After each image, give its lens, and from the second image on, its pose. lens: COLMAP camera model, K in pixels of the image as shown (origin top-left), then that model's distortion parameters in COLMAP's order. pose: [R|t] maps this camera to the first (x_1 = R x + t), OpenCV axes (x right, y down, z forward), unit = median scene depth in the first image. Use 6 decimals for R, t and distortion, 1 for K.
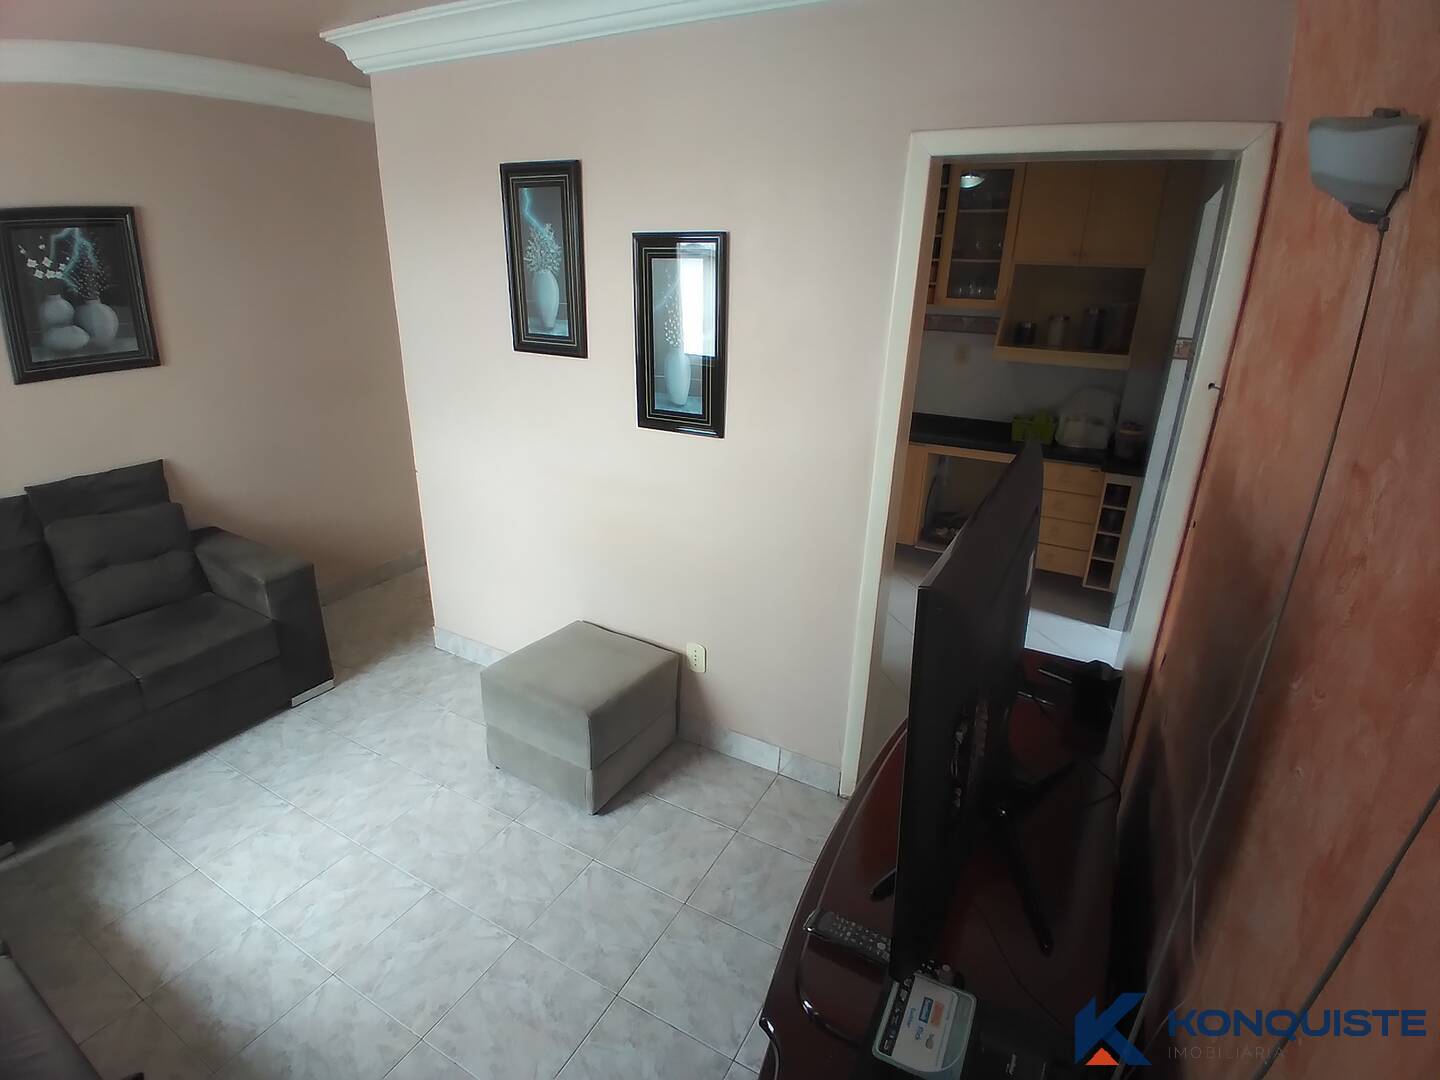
lens RADIAL K [[704.5, 0, 716.3], [0, 704.5, 535.6], [0, 0, 1]] dist [0.004121, -0.041114]
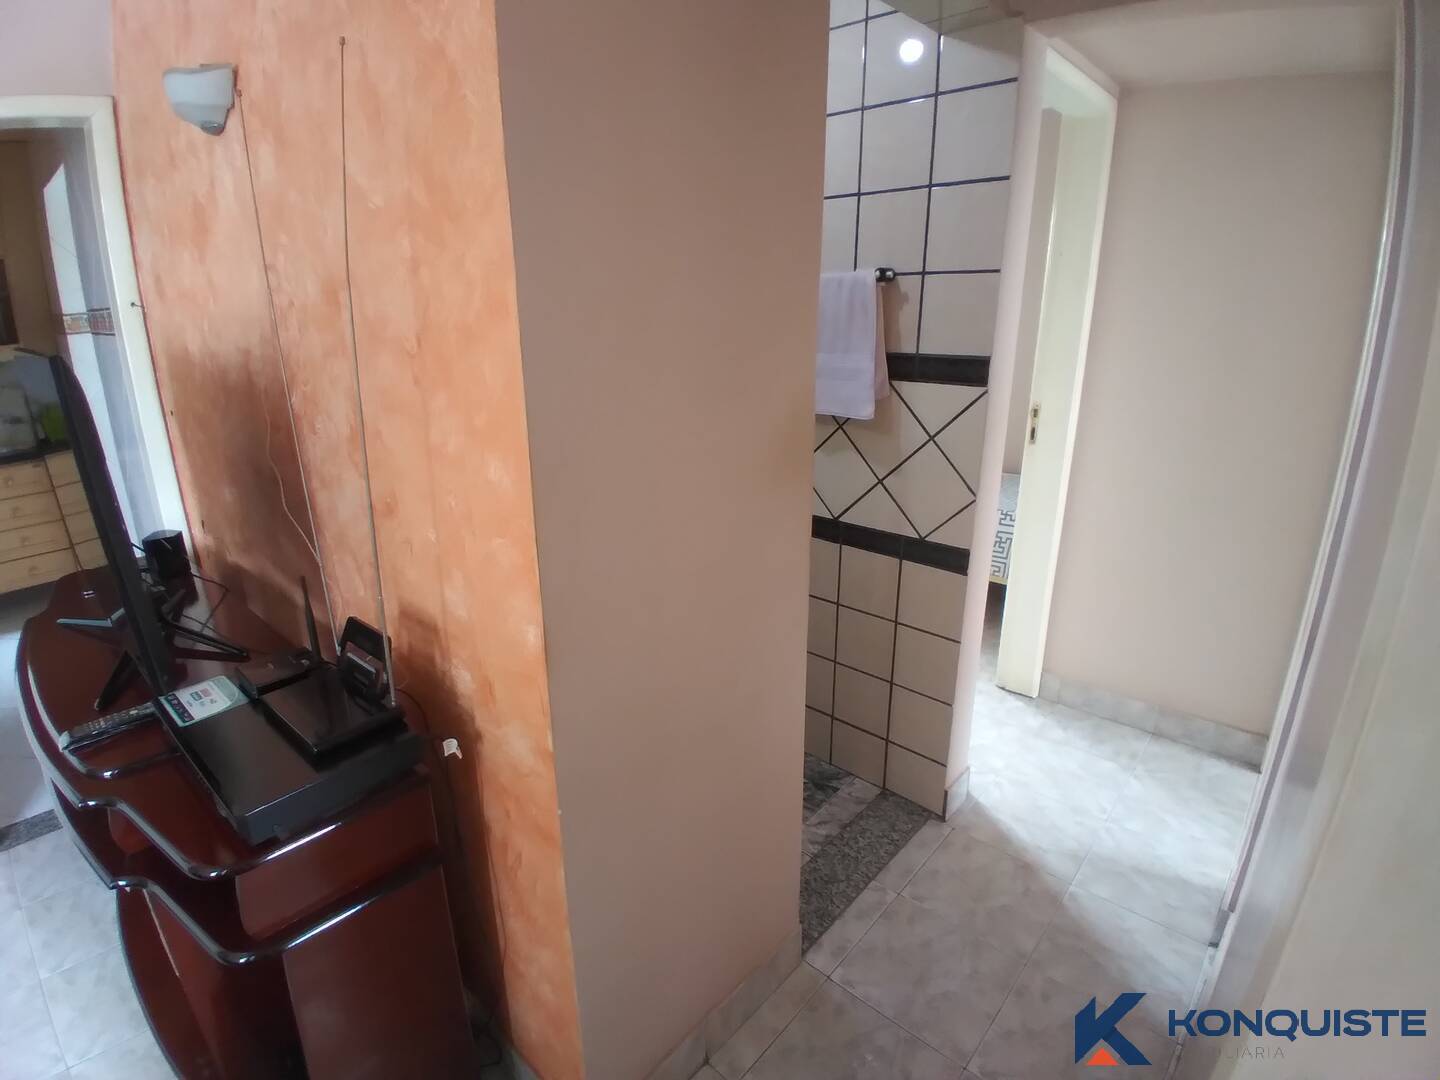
lens RADIAL K [[704.5, 0, 716.3], [0, 704.5, 535.6], [0, 0, 1]] dist [0.004121, -0.041114]
pose [[0.215829, -0.315049, 0.924209, -0.531050], [0.344696, 0.910161, 0.229764, 0.394204], [-0.913566, 0.268981, 0.305035, -0.325566]]
